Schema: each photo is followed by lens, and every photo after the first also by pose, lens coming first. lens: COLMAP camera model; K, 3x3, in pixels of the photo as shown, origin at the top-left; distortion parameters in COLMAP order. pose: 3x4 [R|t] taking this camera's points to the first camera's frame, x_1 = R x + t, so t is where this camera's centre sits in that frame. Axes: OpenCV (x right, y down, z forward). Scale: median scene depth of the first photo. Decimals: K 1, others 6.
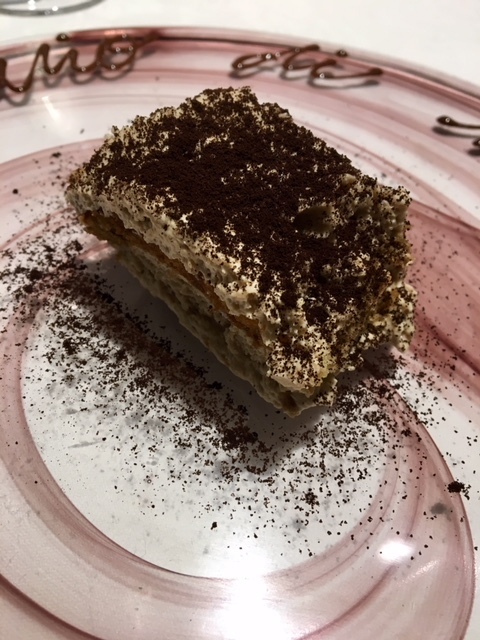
lens RADIAL K [[553.6, 0, 240.0], [0, 553.6, 320.0], [0, 0, 1]] dist [0.075248, -0.190810]
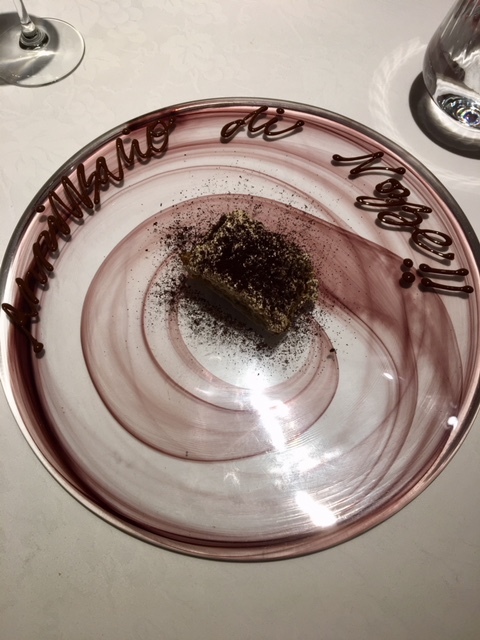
lens RADIAL K [[553.6, 0, 240.0], [0, 553.6, 320.0], [0, 0, 1]] dist [0.075248, -0.190810]
pose [[0.988134, -0.153580, 0.001911, -0.101209], [0.144891, 0.936212, 0.320178, -0.910854], [-0.050962, -0.316102, 0.947355, -1.826278]]
